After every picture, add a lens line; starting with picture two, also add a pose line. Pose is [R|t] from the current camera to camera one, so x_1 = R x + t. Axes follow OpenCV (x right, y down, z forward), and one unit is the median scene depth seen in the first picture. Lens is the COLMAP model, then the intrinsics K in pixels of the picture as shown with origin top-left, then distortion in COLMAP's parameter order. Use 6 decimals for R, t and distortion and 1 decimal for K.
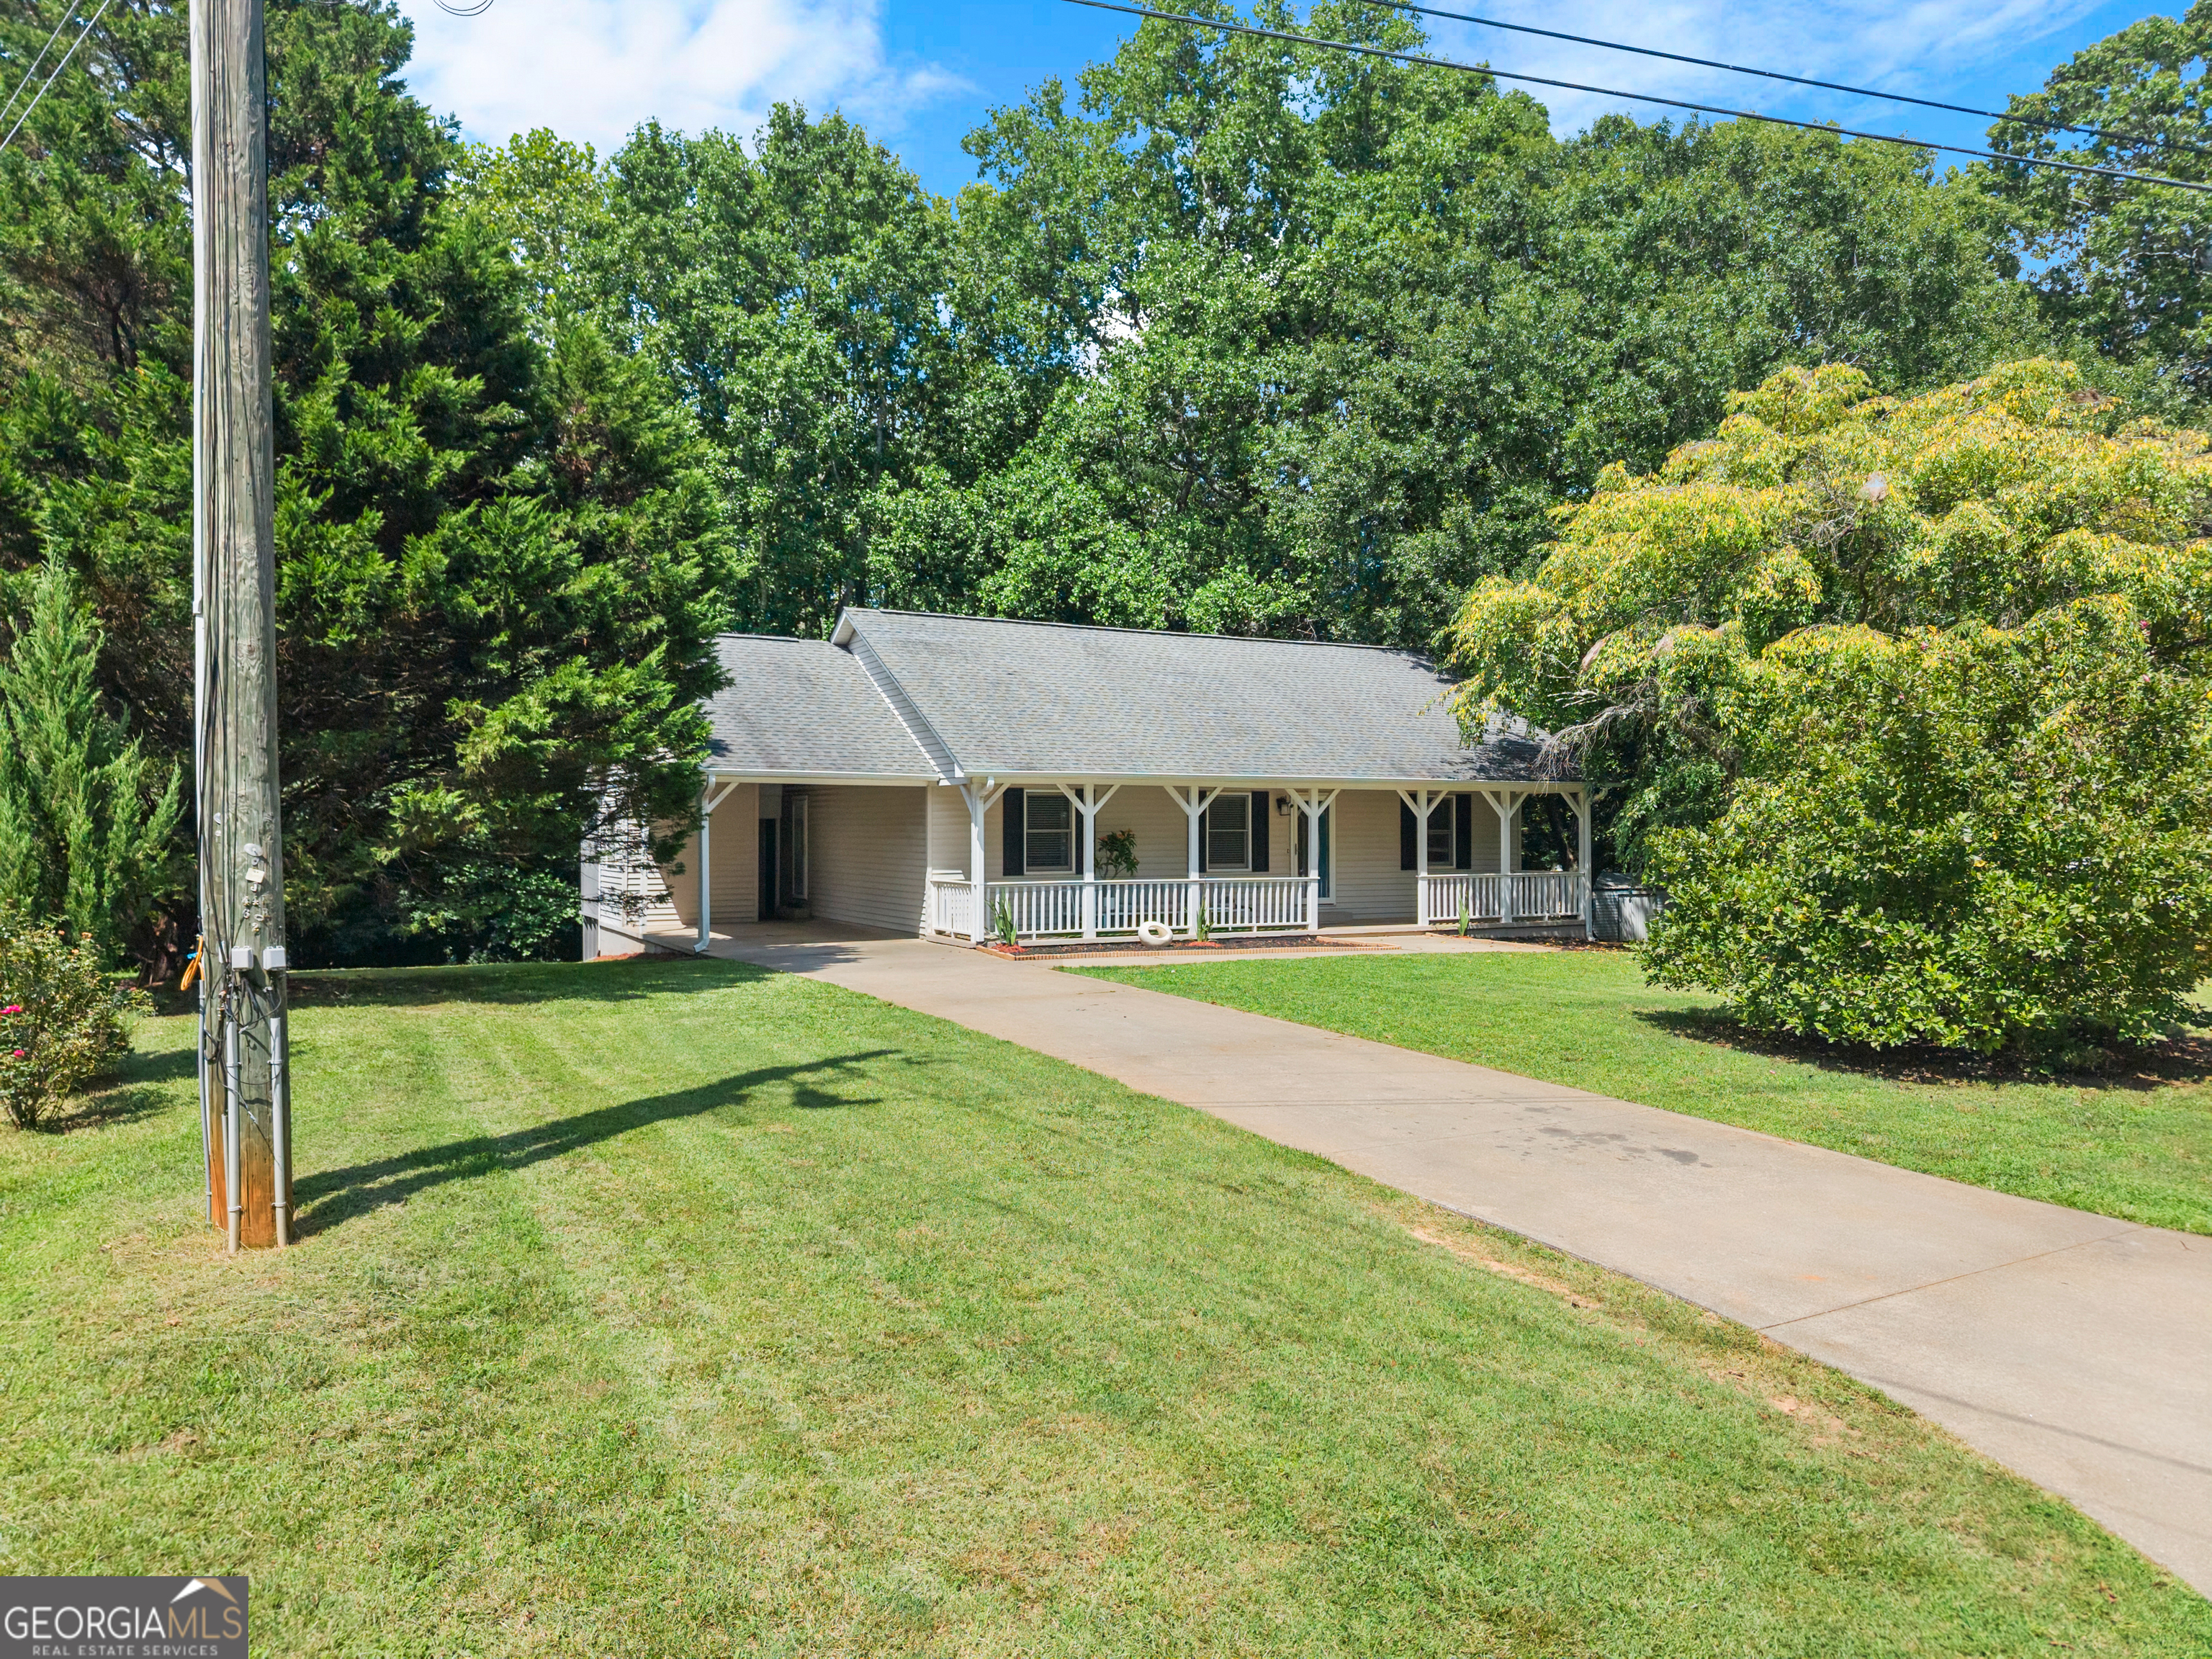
lens RADIAL K [[1496.9, 0, 1106.5], [0, 1496.9, 817.4], [0, 0, 1]] dist [0.021044, -0.015267]
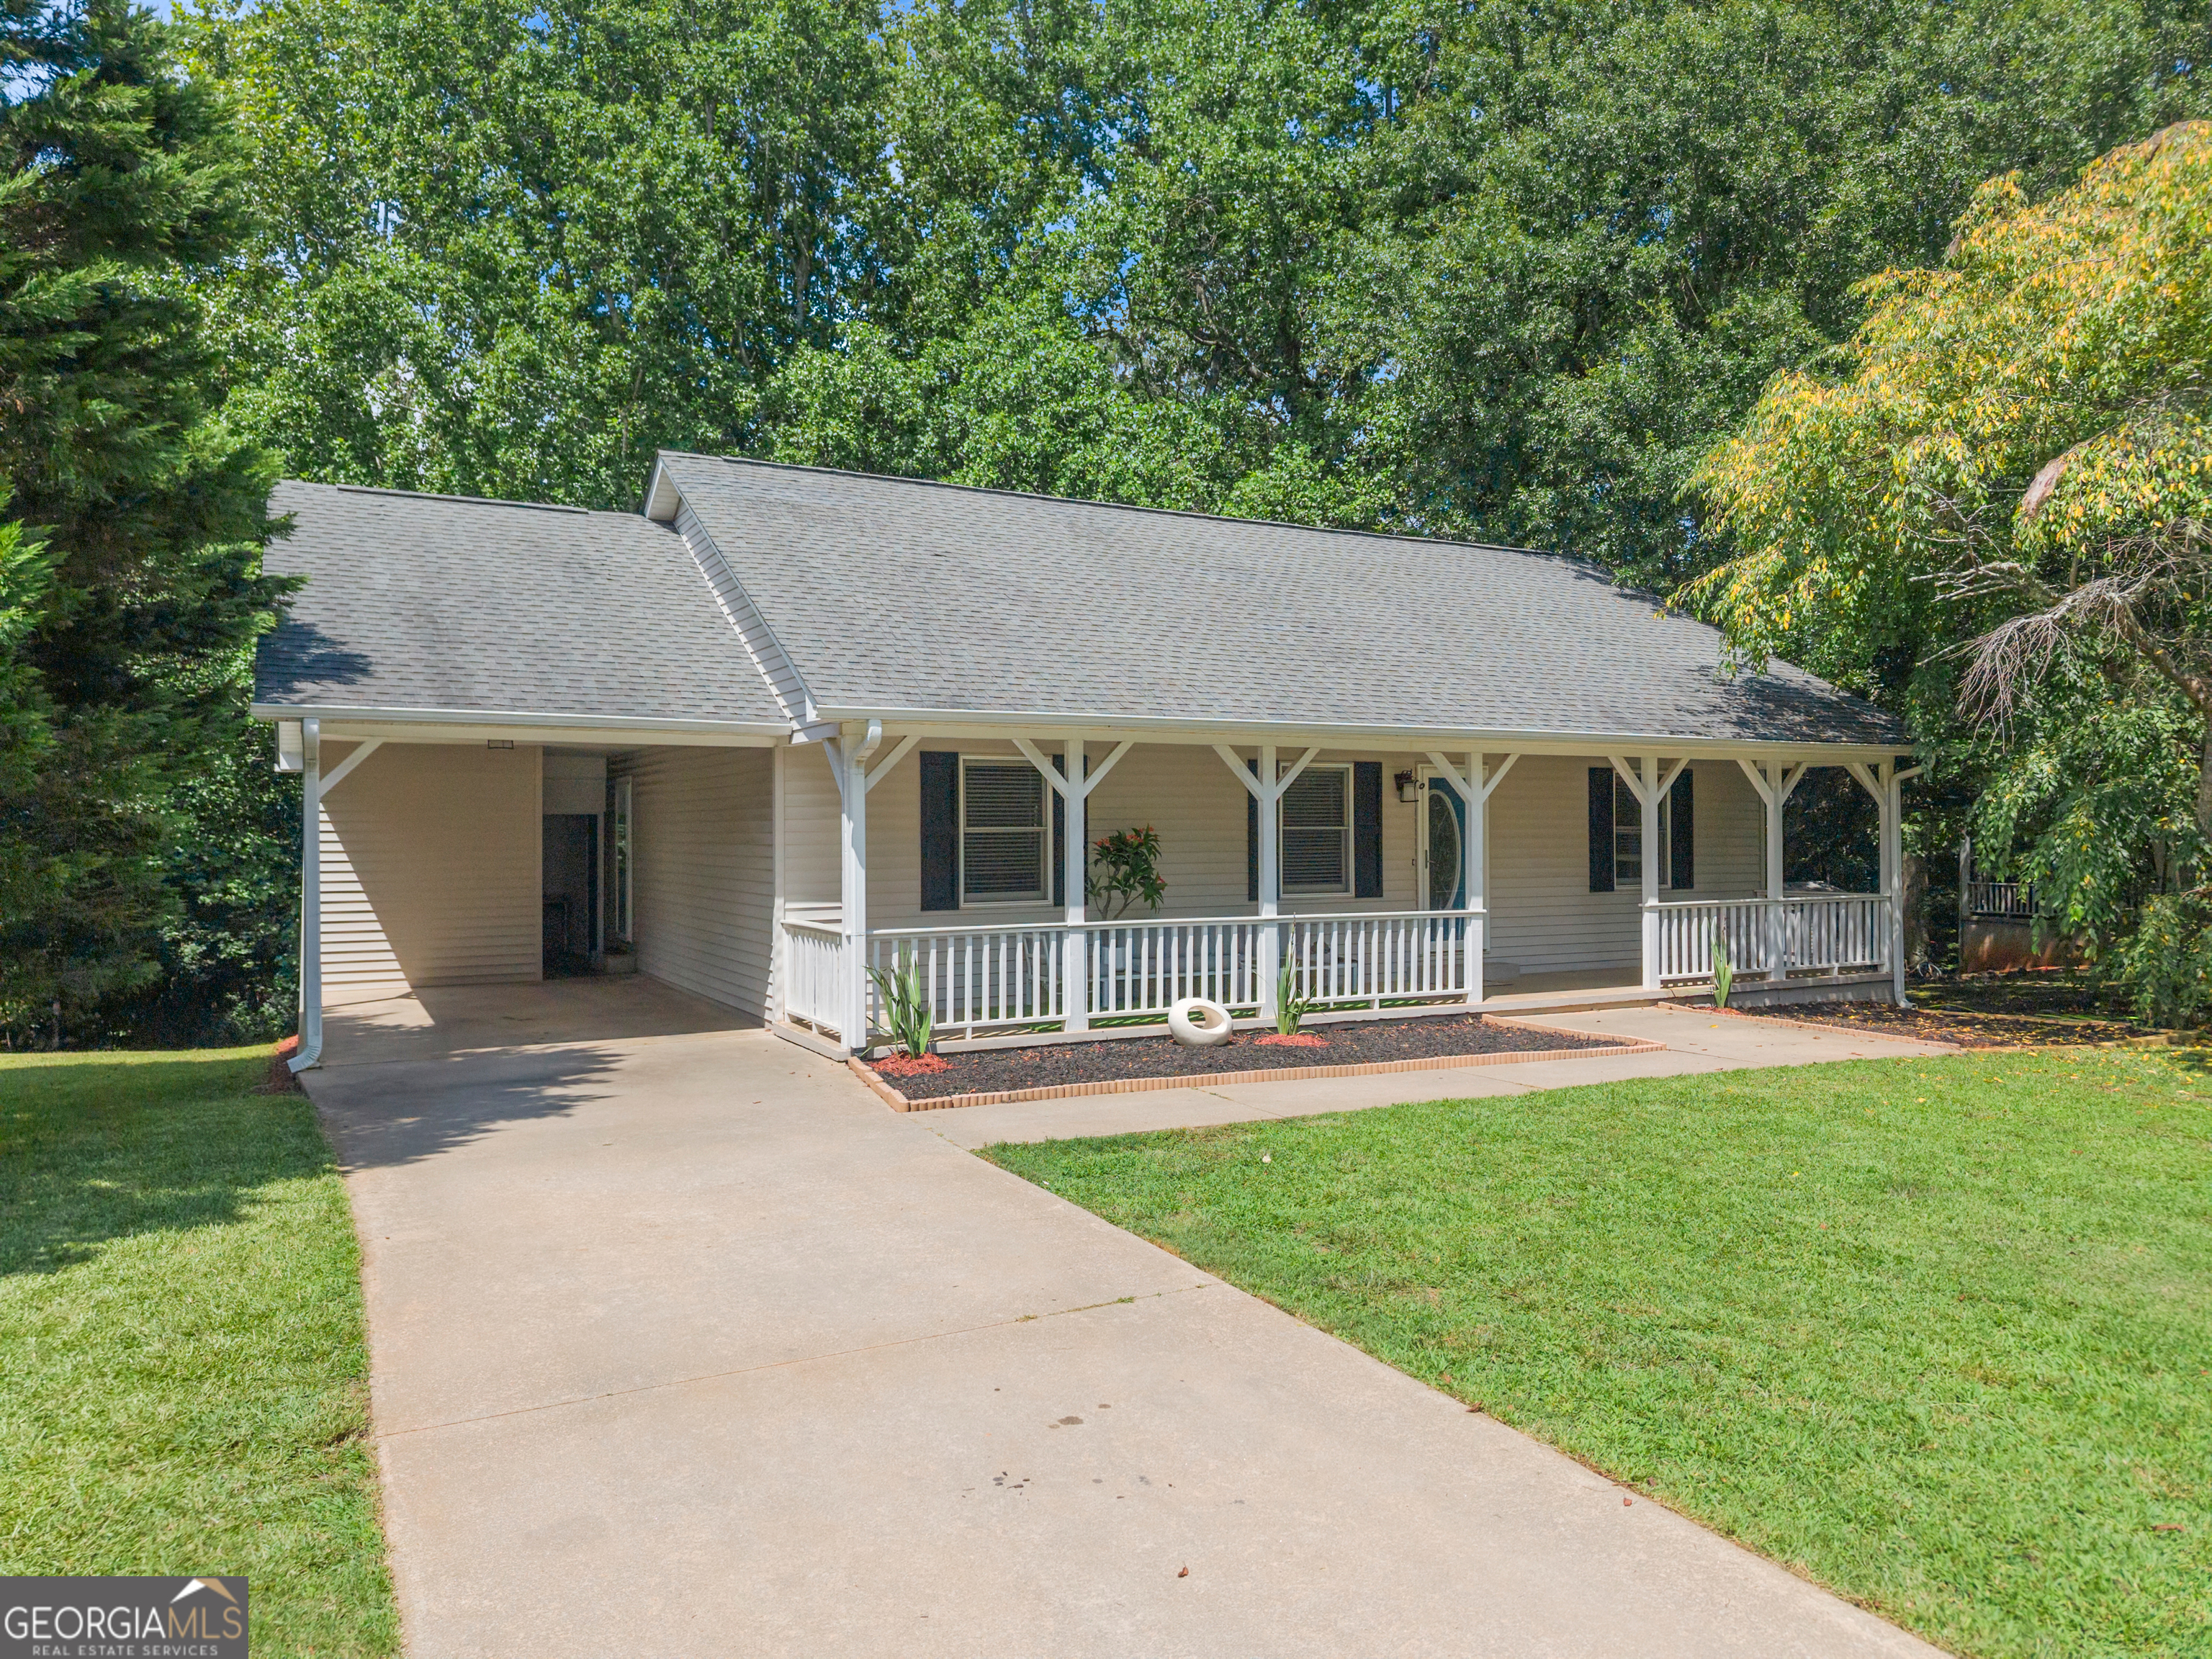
lens RADIAL K [[1496.9, 0, 1106.5], [0, 1496.9, 817.4], [0, 0, 1]] dist [0.021044, -0.015267]
pose [[0.999991, -0.004241, -0.000436, -0.000167], [0.004240, 0.999989, -0.002157, 0.005480], [0.000445, 0.002155, 0.999998, 0.411237]]
